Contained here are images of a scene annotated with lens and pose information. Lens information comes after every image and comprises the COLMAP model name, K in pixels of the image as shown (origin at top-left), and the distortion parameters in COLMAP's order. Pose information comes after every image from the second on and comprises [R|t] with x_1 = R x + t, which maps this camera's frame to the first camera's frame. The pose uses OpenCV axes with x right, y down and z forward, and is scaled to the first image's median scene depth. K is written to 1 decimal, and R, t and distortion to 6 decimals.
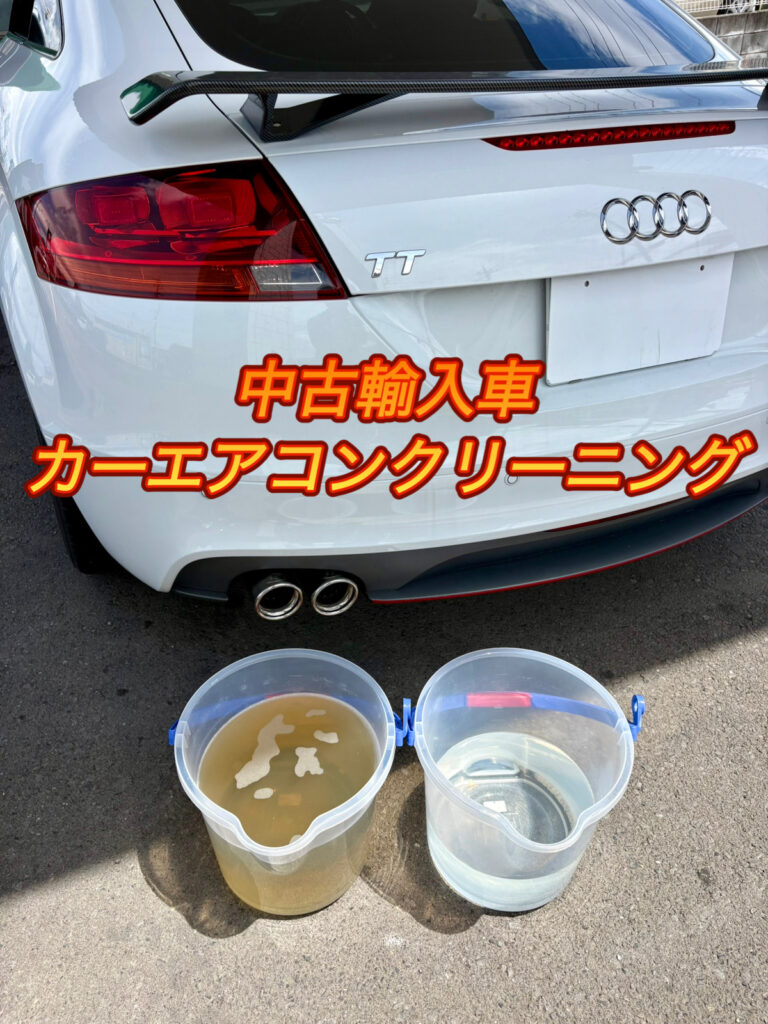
lens RADIAL K [[773.7, 0, 380.6], [0, 773.7, 508.3], [0, 0, 1]] dist [0.012907, -0.008876]
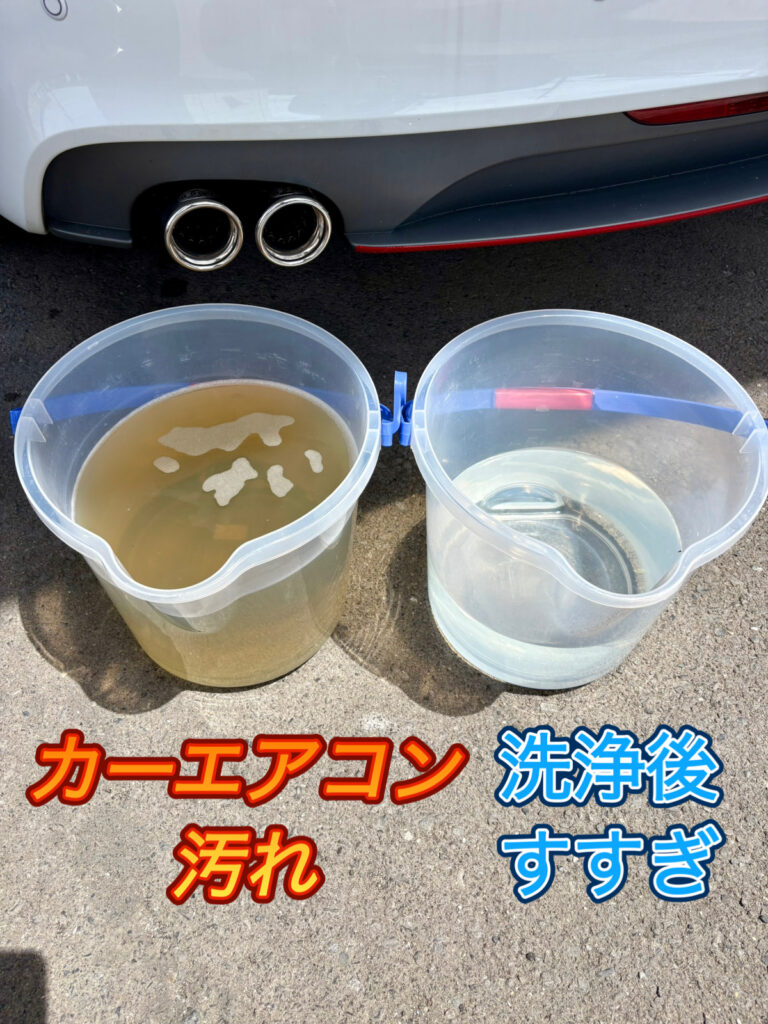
lens RADIAL K [[773.7, 0, 380.6], [0, 773.7, 508.3], [0, 0, 1]] dist [0.012907, -0.008876]
pose [[0.999713, 0.019362, -0.014121, 0.026633], [-0.014754, 0.961623, 0.273978, 0.170192], [0.018884, -0.273691, 0.961632, 0.362344]]
